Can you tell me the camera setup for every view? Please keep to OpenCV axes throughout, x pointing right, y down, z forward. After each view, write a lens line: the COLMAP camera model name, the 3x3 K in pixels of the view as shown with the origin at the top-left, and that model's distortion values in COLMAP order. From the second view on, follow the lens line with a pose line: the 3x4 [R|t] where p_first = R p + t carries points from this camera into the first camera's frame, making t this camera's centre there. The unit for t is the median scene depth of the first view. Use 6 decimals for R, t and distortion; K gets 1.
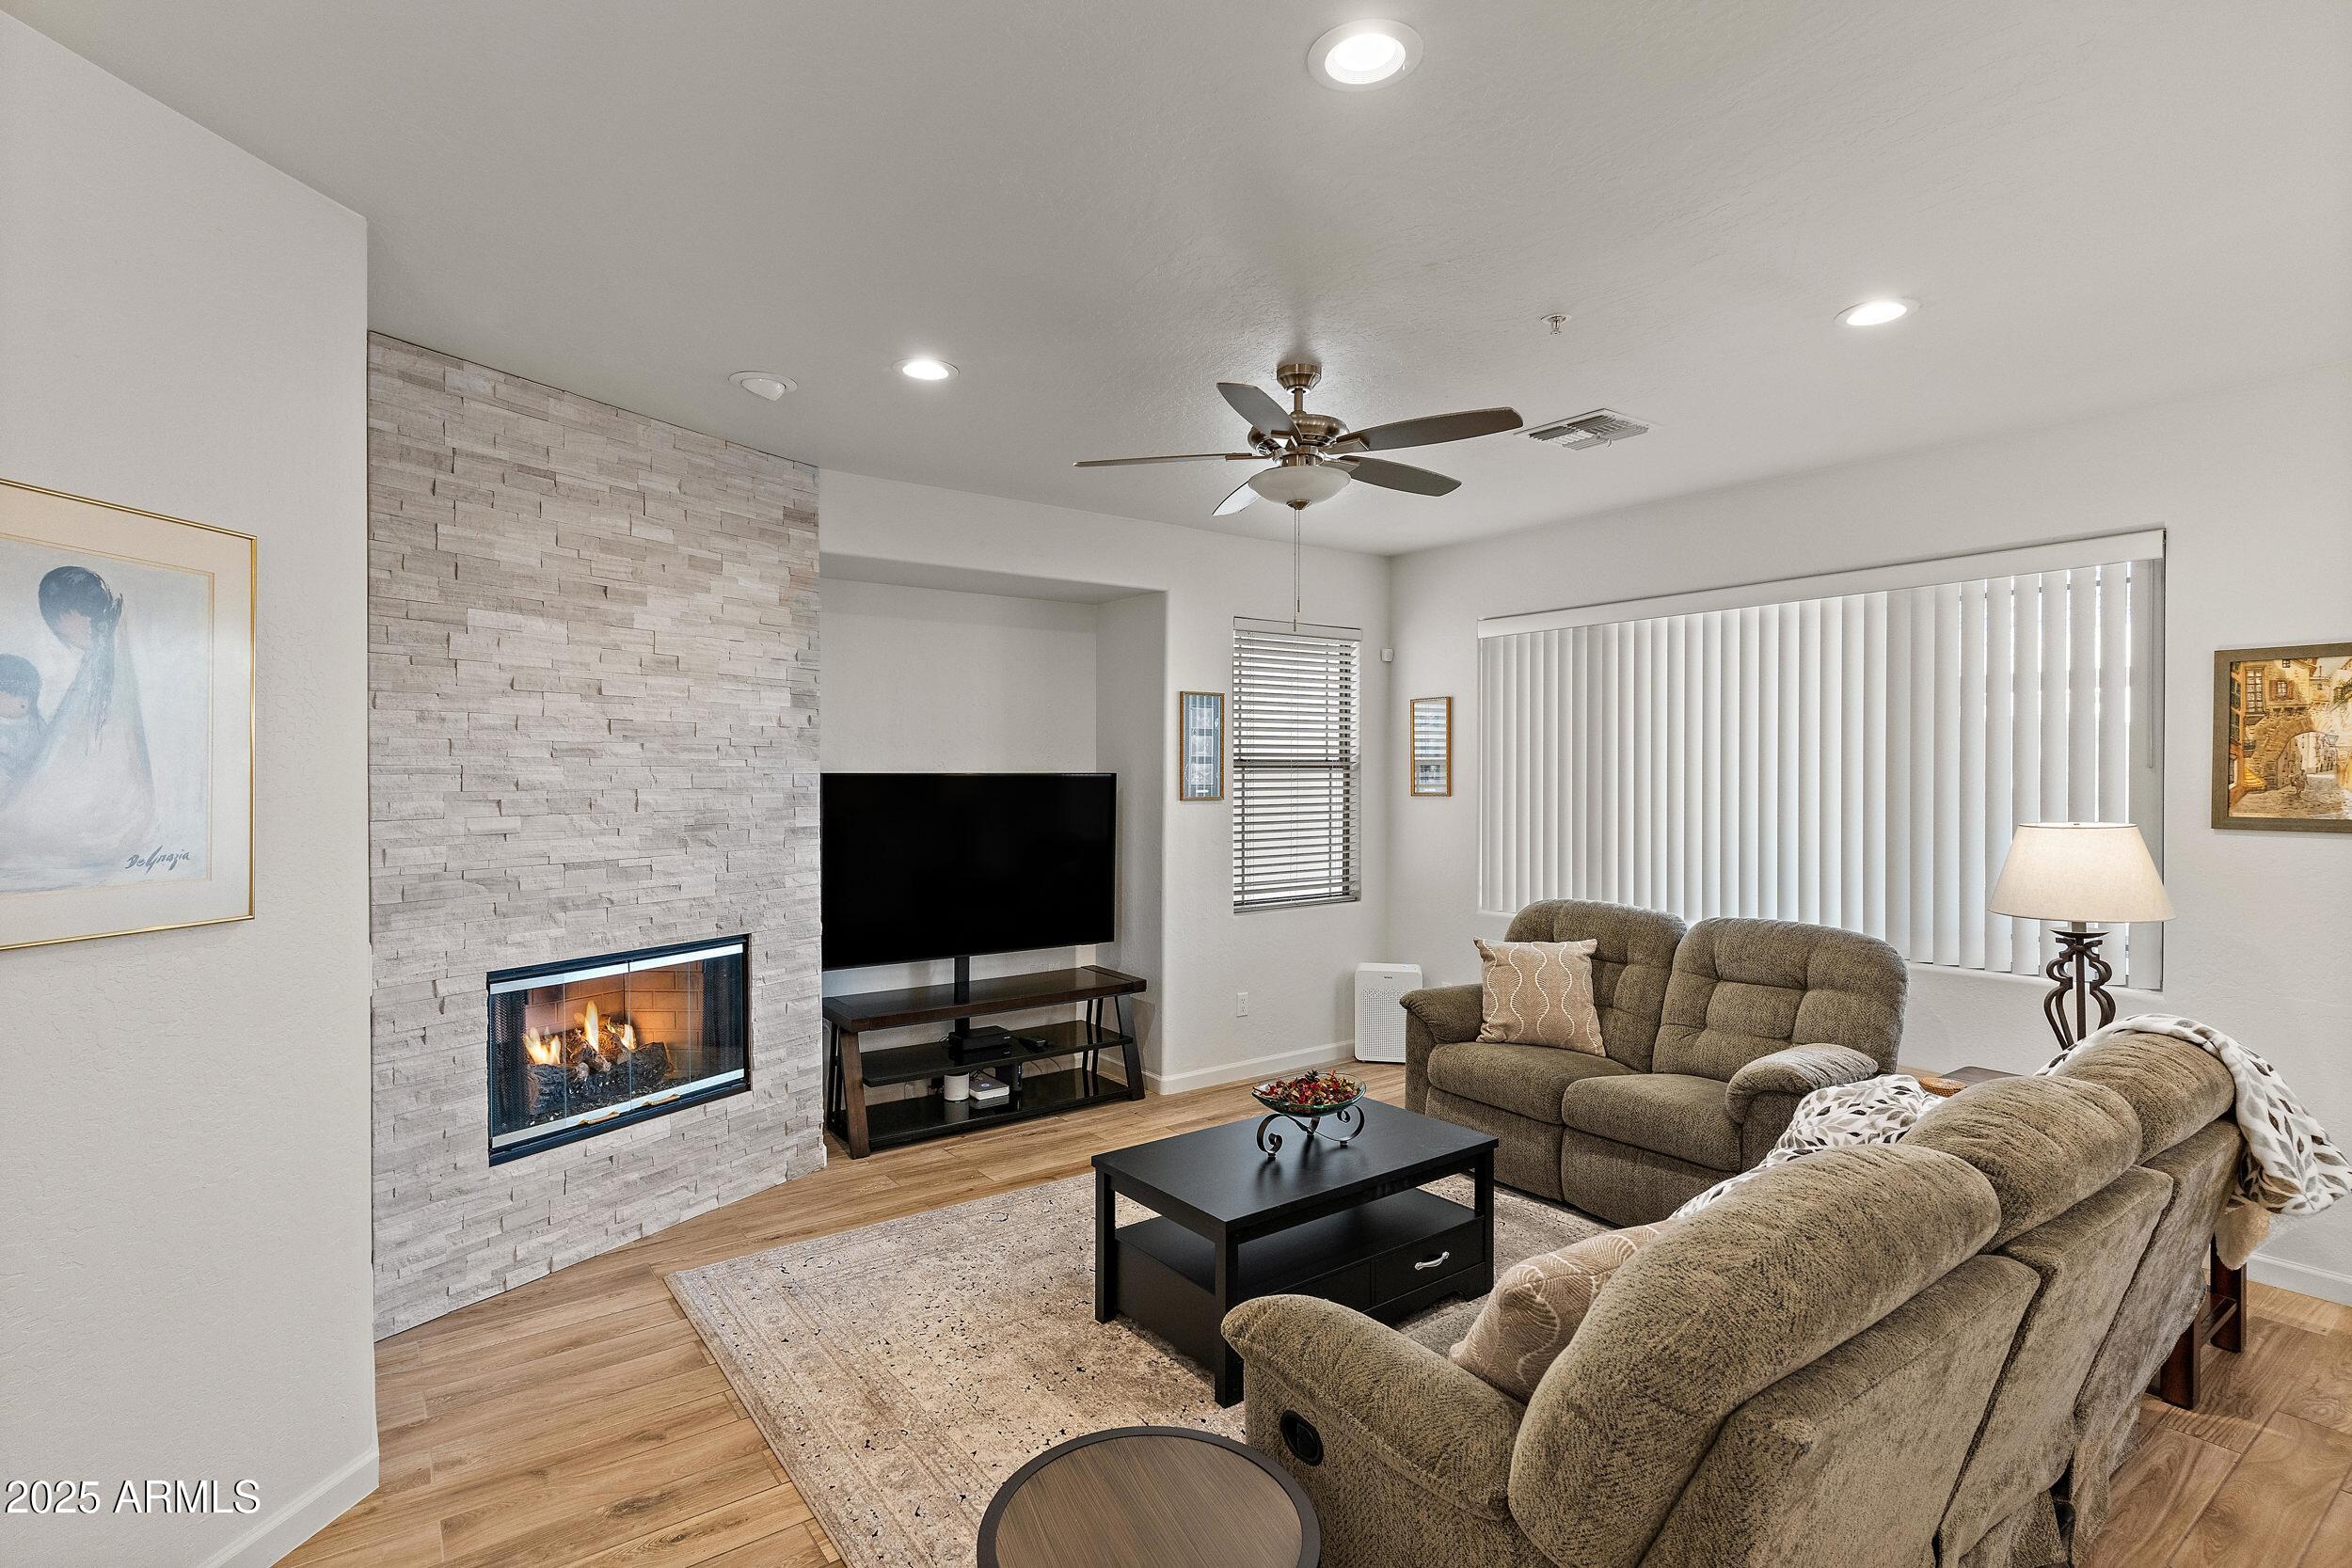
lens RADIAL K [[1131.9, 0, 1149.8], [0, 1131.9, 778.1], [0, 0, 1]] dist [0.002982, -0.001004]
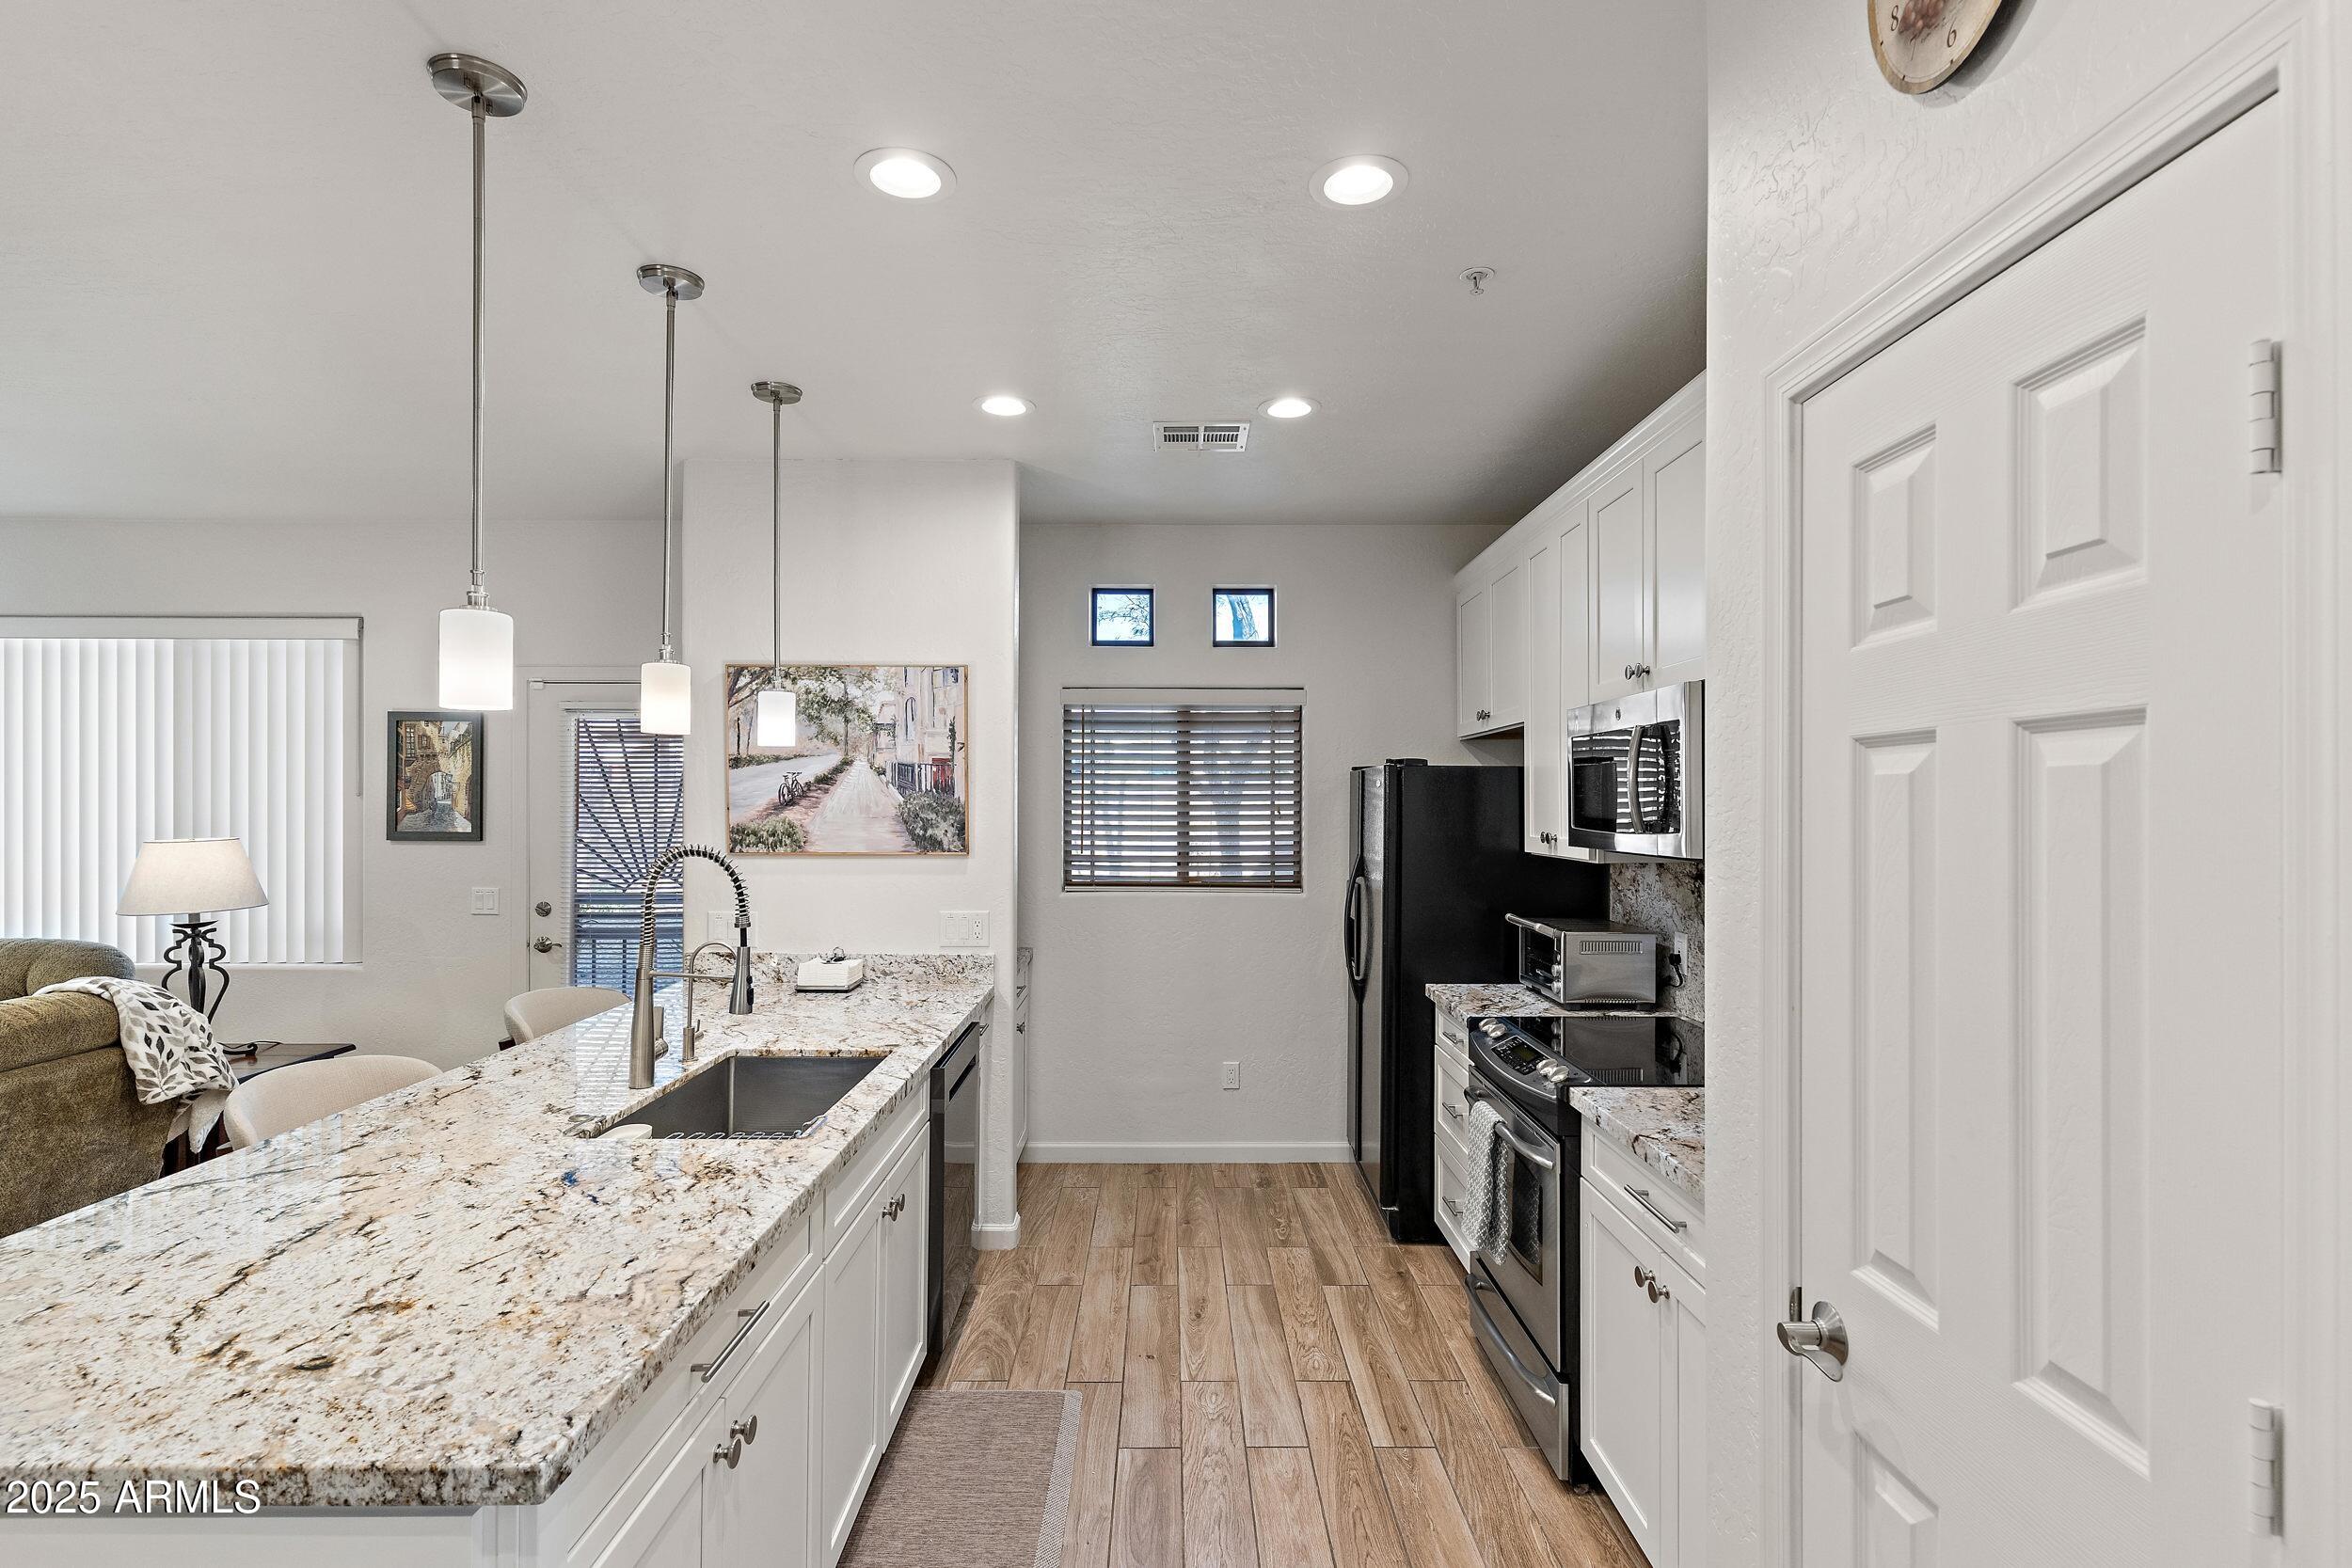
lens RADIAL K [[1131.9, 0, 1184.2], [0, 1131.9, 804.4], [0, 0, 1]] dist [0.002982, -0.001004]
pose [[0.577080, 0.000366, 0.816688, 0.322380], [0.000560, 0.999999, -0.000843, 0.002366], [-0.816688, 0.000944, 0.577079, -0.510626]]
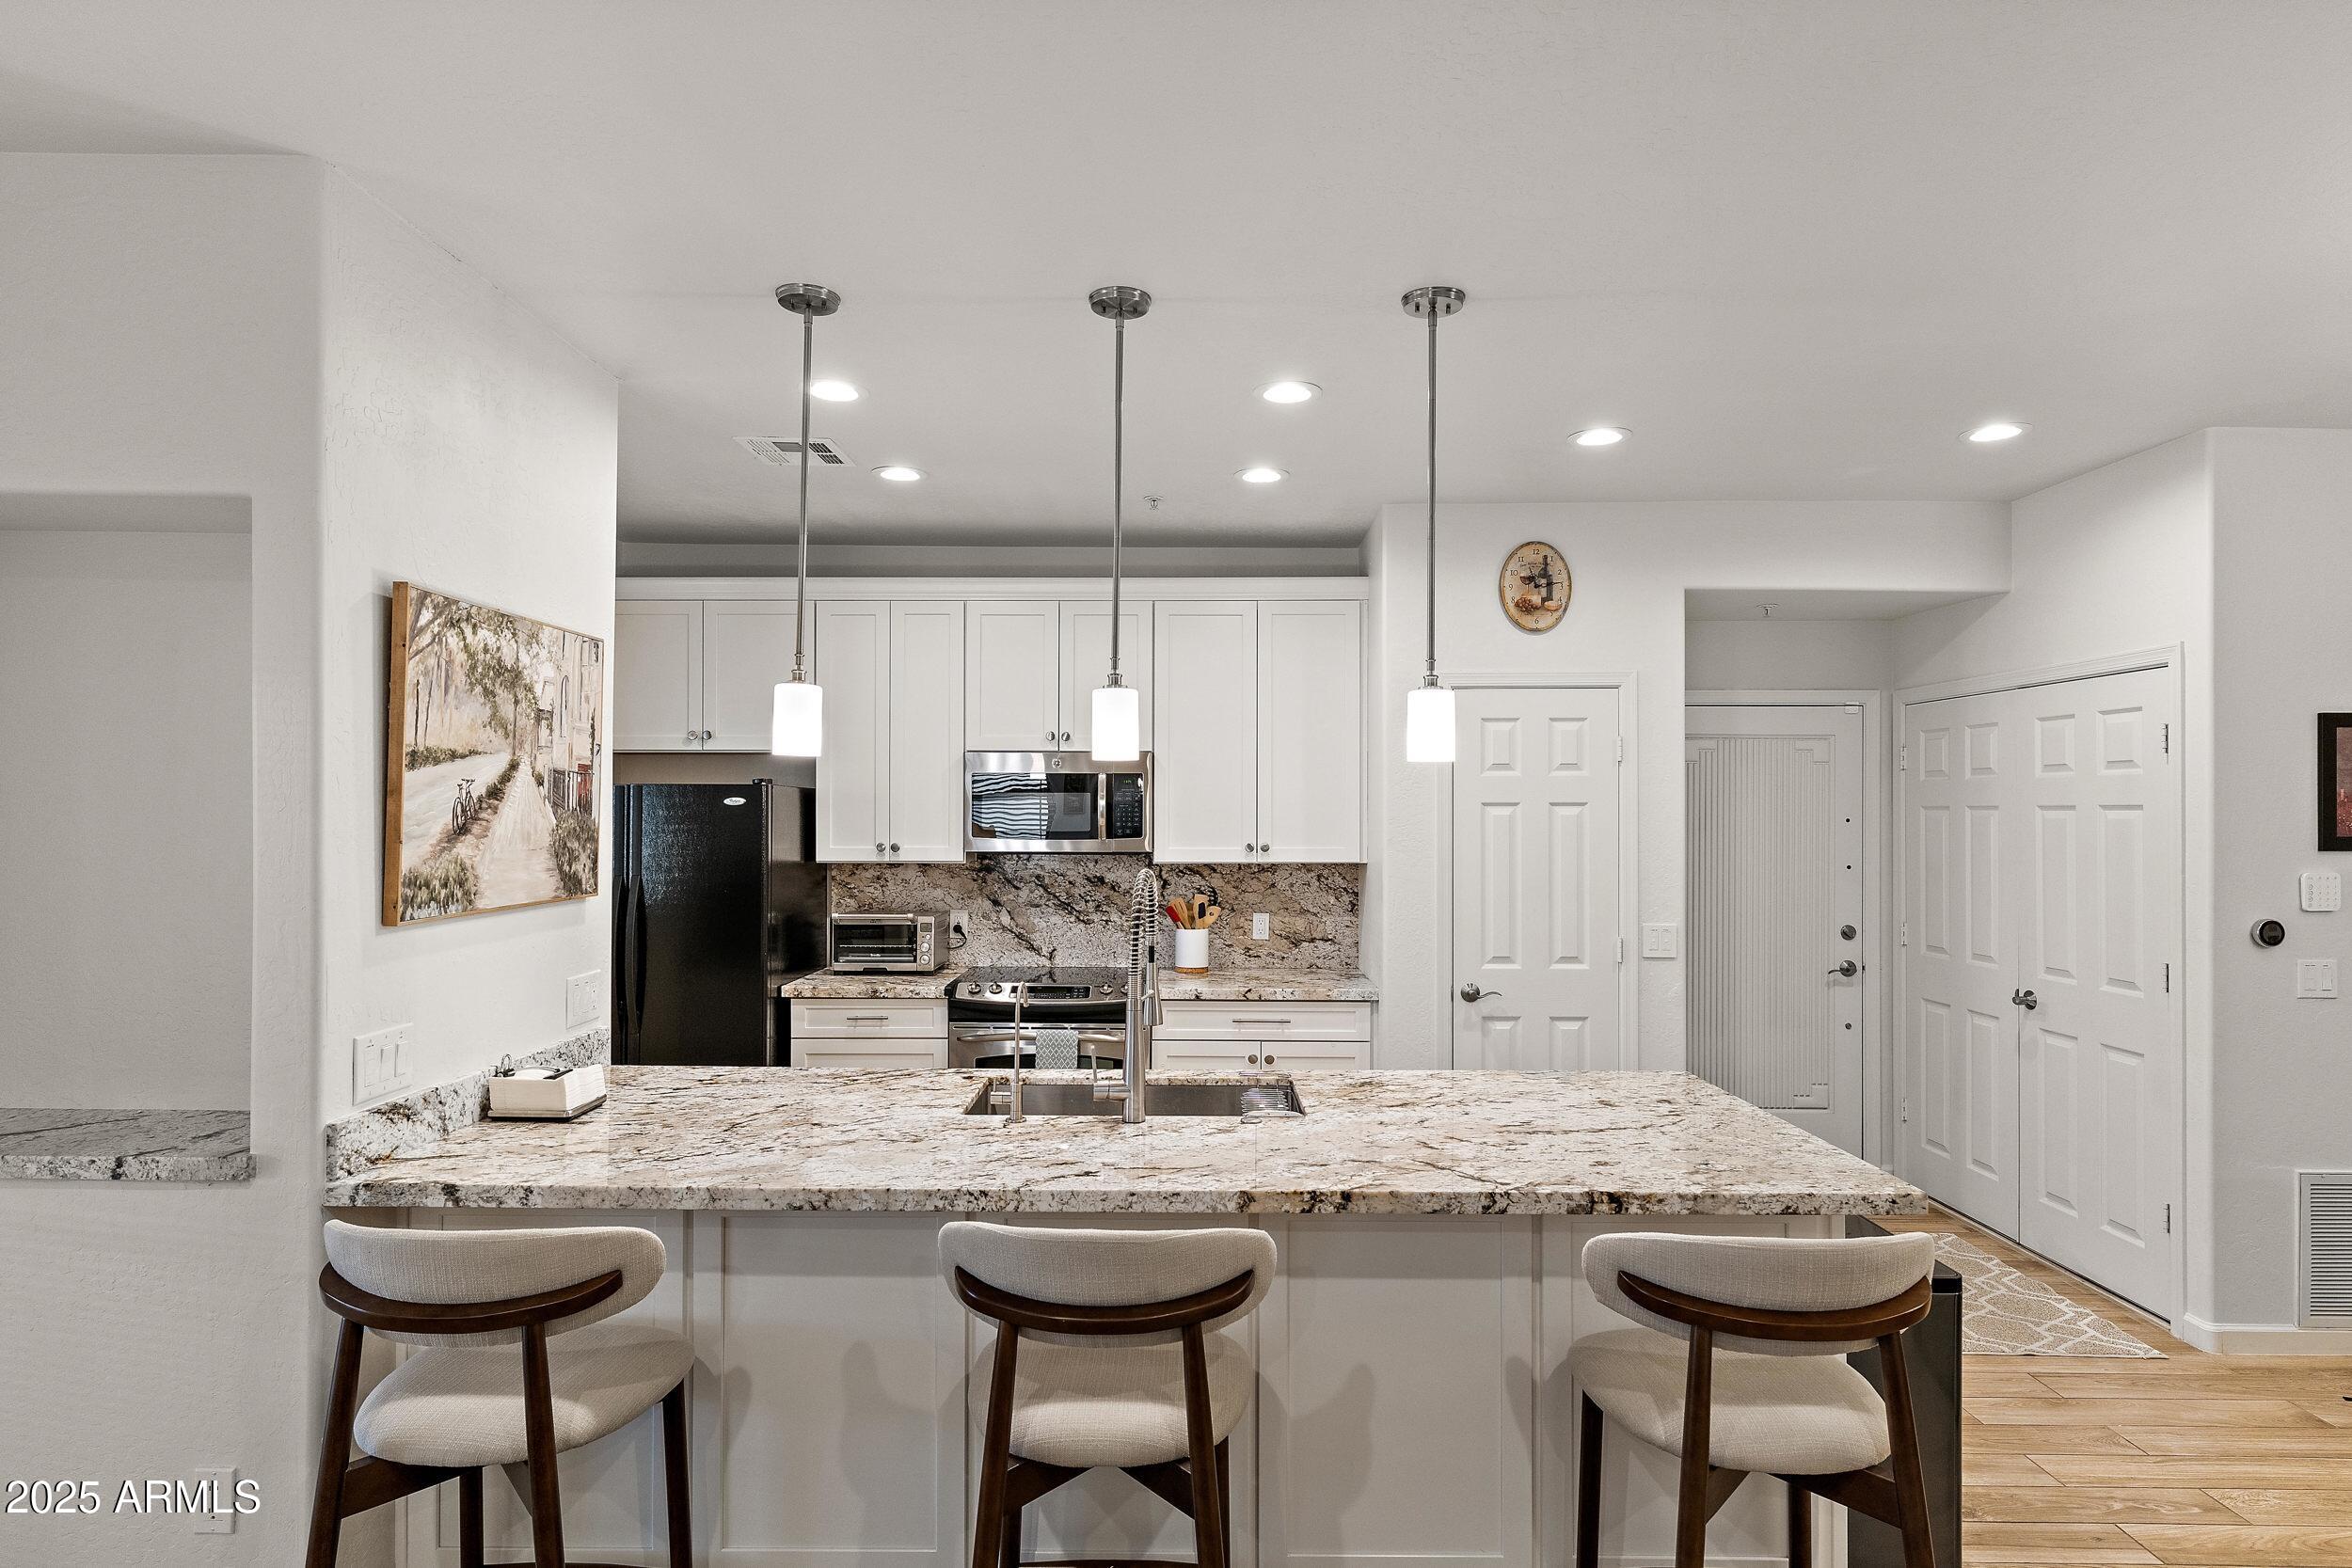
lens RADIAL K [[1252.6, 0, 1189.0], [0, 1252.6, 803.8], [0, 0, 1]] dist [0.002921, 0.001852]
pose [[-0.811130, -0.000340, 0.584865, 0.237641], [-0.002475, 0.999993, -0.002852, -0.012704], [-0.584860, -0.003761, -0.811125, 0.647706]]
